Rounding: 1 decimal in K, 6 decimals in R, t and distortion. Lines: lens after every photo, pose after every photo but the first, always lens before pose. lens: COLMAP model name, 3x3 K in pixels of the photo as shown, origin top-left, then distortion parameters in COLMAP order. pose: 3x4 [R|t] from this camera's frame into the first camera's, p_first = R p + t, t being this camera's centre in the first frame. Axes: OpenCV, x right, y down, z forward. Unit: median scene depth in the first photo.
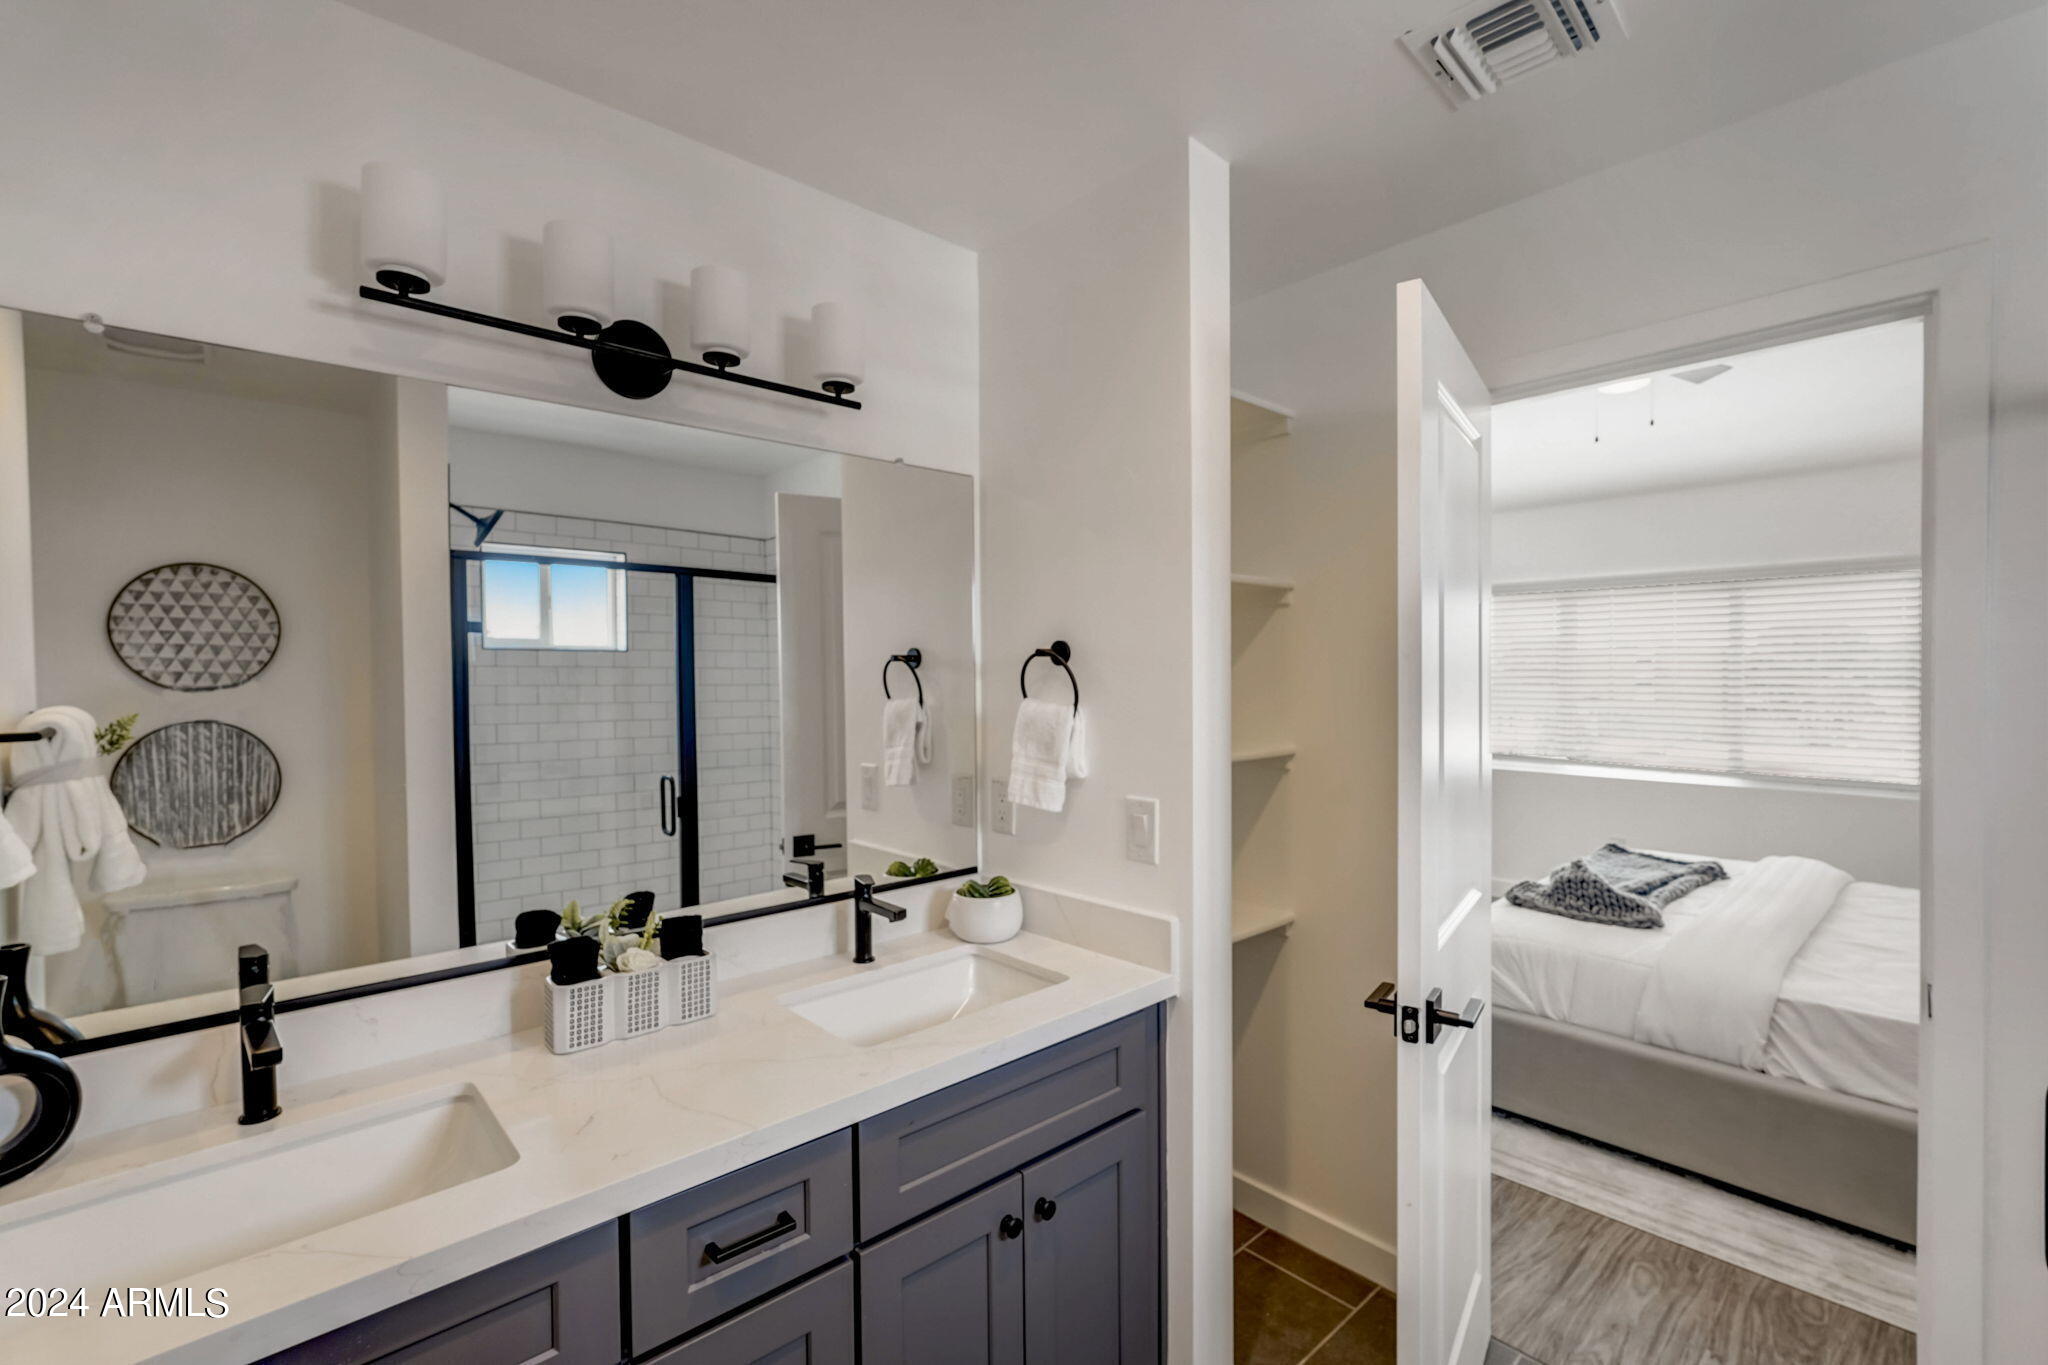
lens RADIAL K [[899.9, 0, 1024.0], [0, 899.9, 682.5], [0, 0, 1]] dist [0.000163, 0.000273]
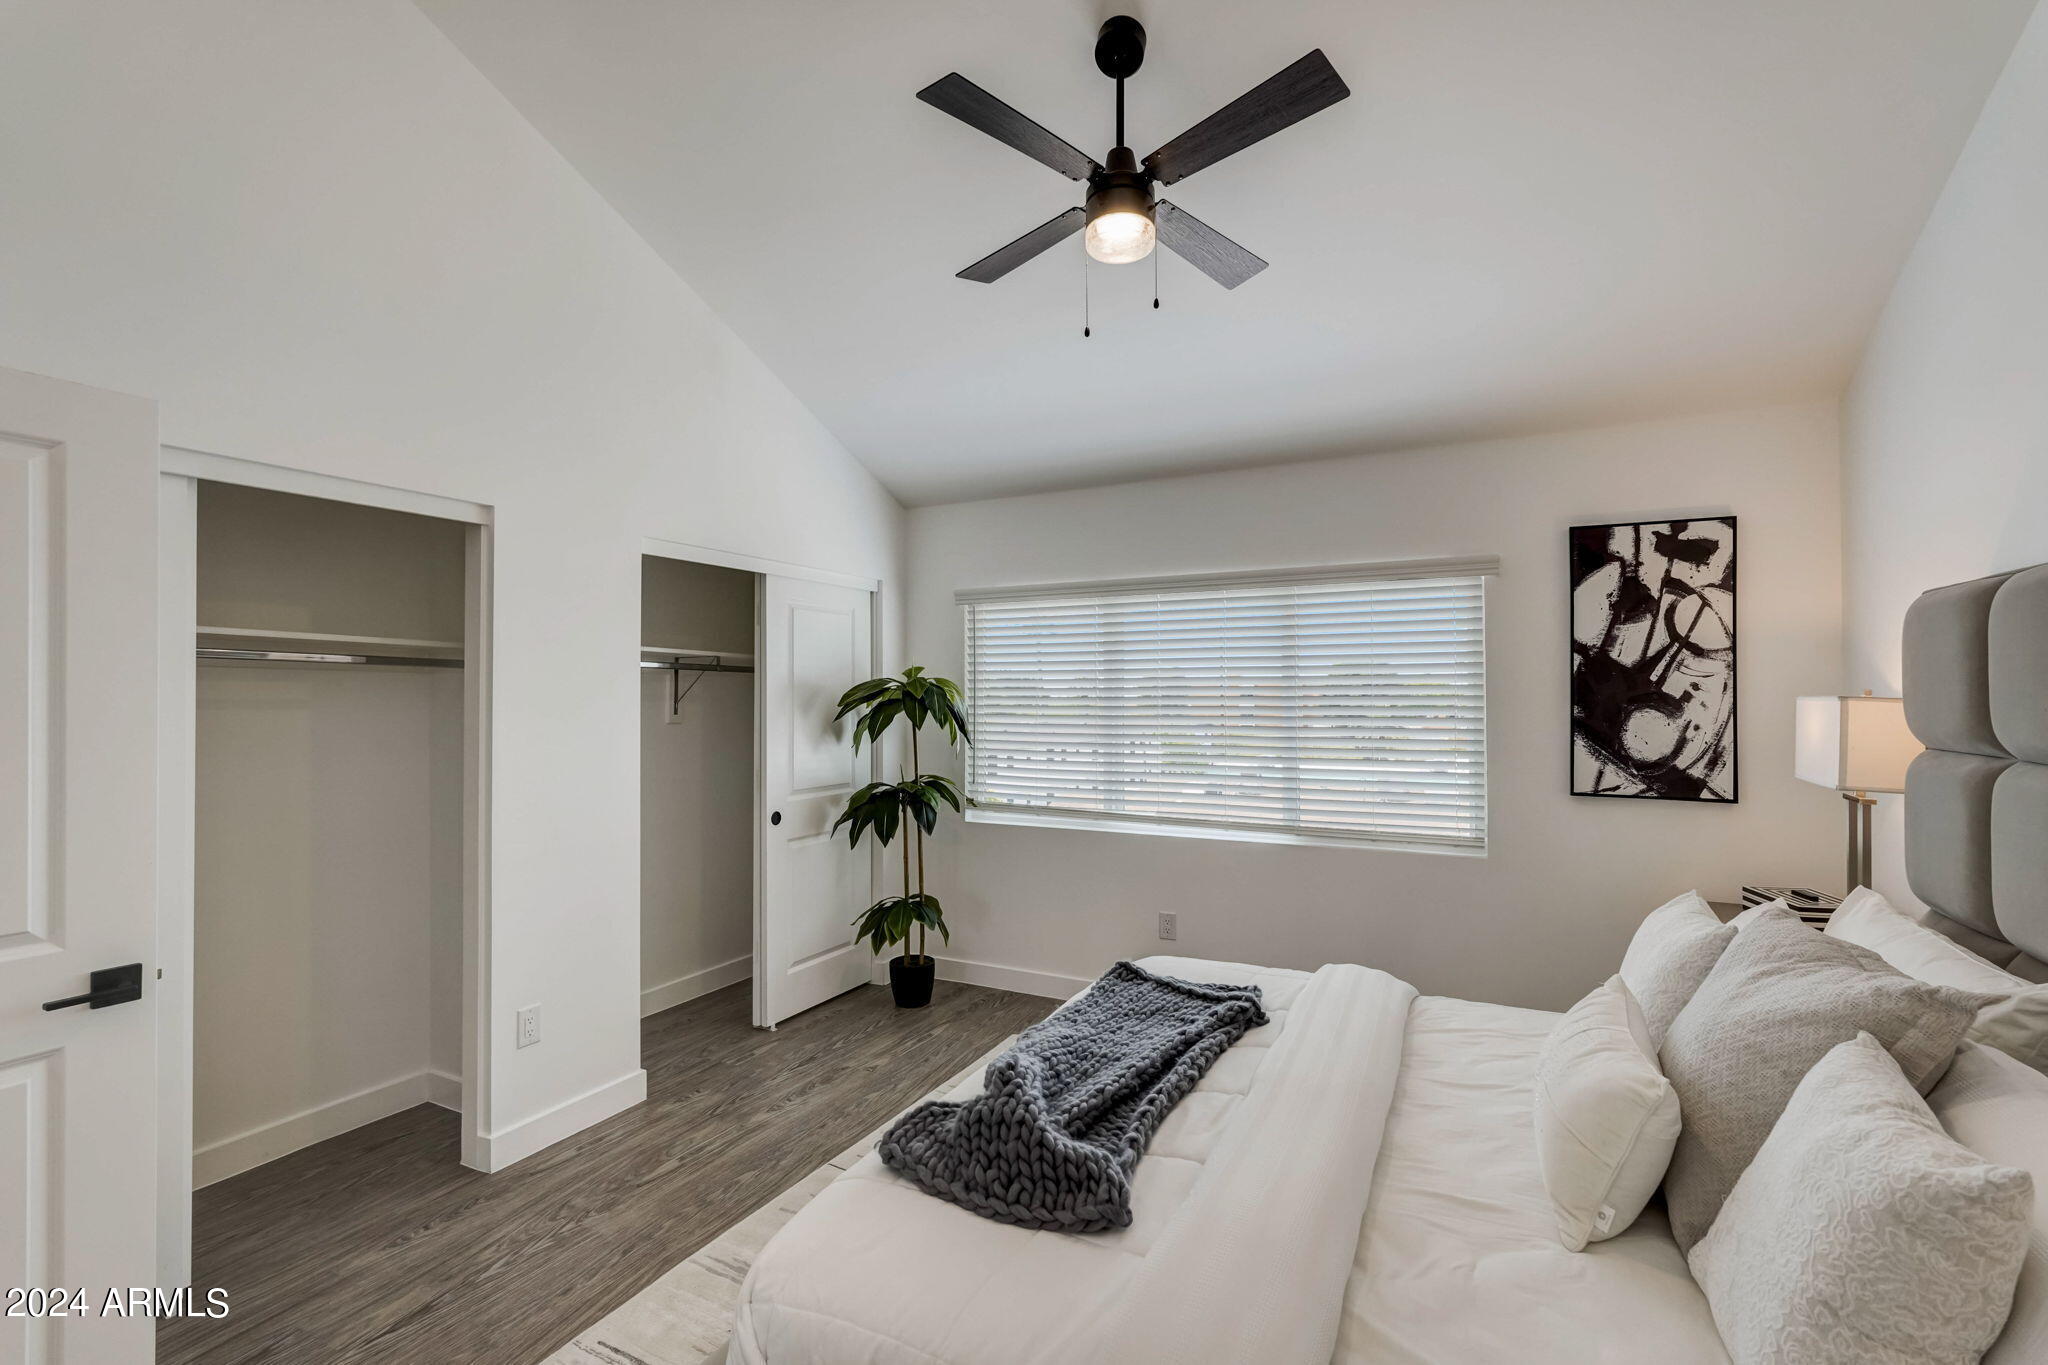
lens RADIAL K [[899.9, 0, 1024.0], [0, 899.9, 682.5], [0, 0, 1]] dist [0.000163, 0.000273]
pose [[0.937011, -0.000312, 0.349301, 0.461690], [0.012715, 0.999367, -0.033216, -0.002985], [-0.349070, 0.035565, 0.936422, 0.526783]]
